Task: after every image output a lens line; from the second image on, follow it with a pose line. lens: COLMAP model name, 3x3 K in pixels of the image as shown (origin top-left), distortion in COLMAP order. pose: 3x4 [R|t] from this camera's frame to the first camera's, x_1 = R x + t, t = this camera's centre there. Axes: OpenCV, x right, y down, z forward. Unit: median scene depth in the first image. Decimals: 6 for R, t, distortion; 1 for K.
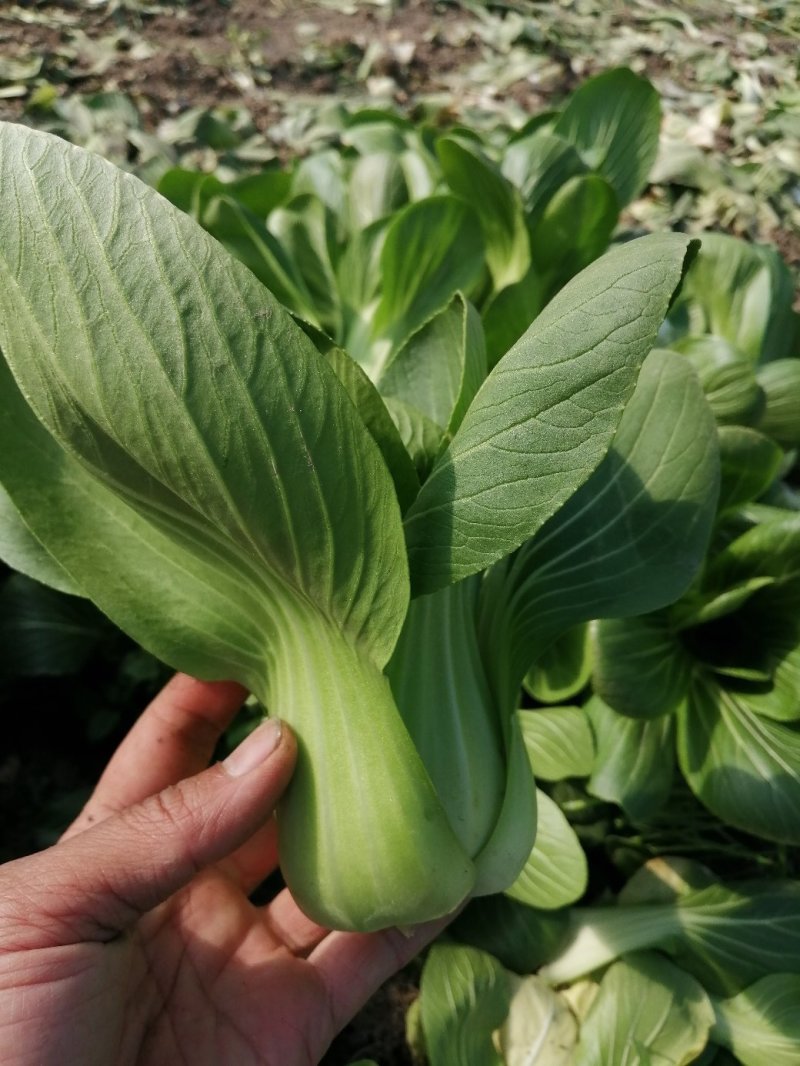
lens RADIAL K [[860.7, 0, 393.5], [0, 860.7, 534.5], [0, 0, 1]] dist [-0.055561, 0.071148]
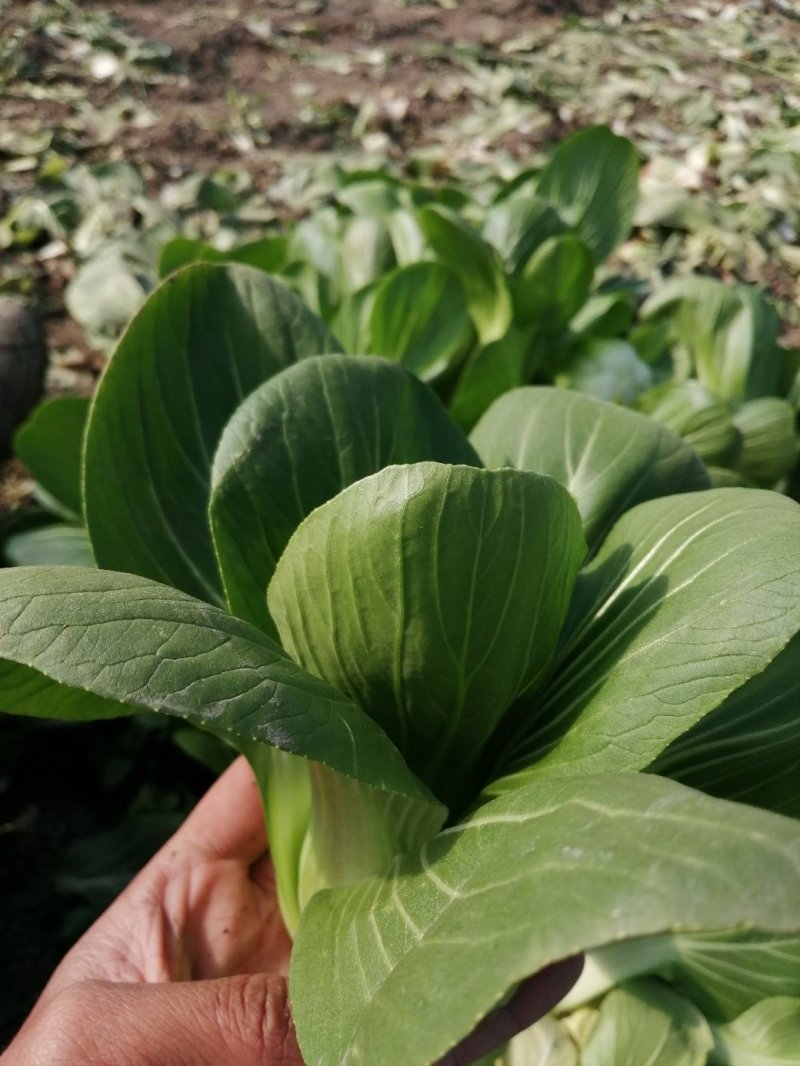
lens RADIAL K [[870.0, 0, 397.8], [0, 870.0, 531.9], [0, 0, 1]] dist [-0.012669, -0.001881]
pose [[0.999338, -0.032148, -0.017036, 0.015918], [0.031381, 0.998559, -0.043531, -0.006611], [0.018411, 0.042968, 0.998907, -0.035869]]
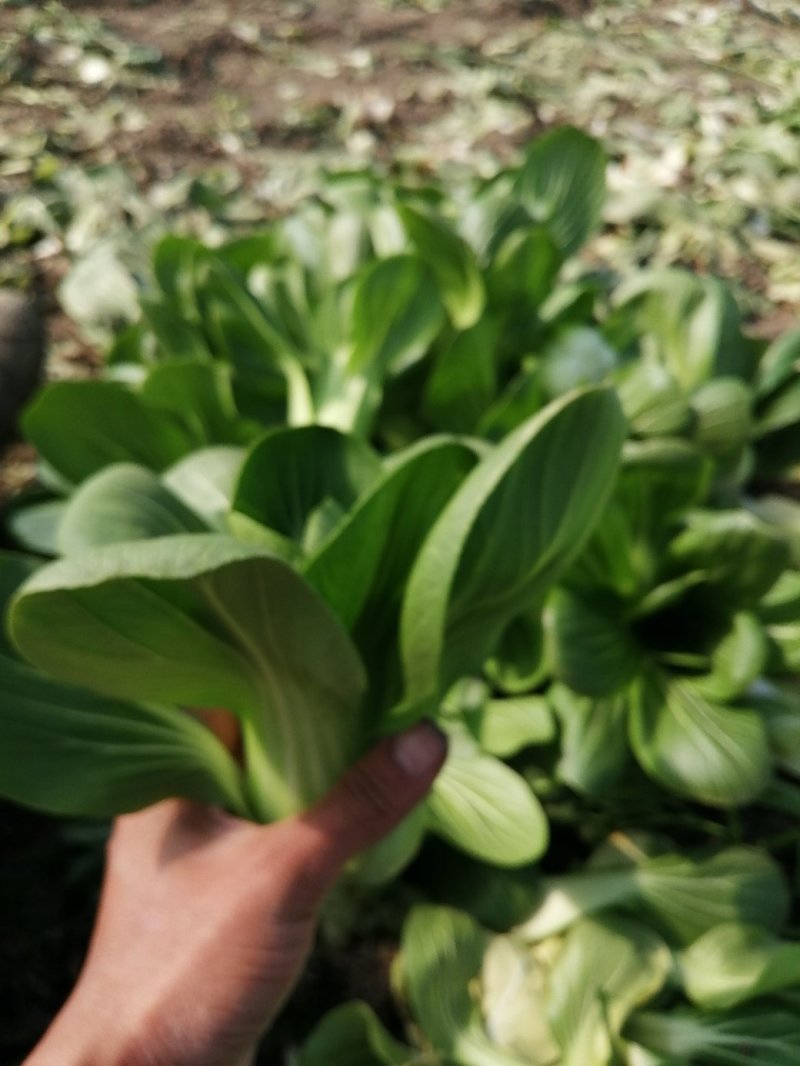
lens RADIAL K [[901.6, 0, 406.8], [0, 901.6, 527.6], [0, 0, 1]] dist [-0.017981, -0.009797]
pose [[0.999084, -0.042714, -0.002413, 0.026699], [0.042502, 0.997400, -0.058195, 0.021747], [0.004892, 0.058039, 0.998302, -0.095923]]
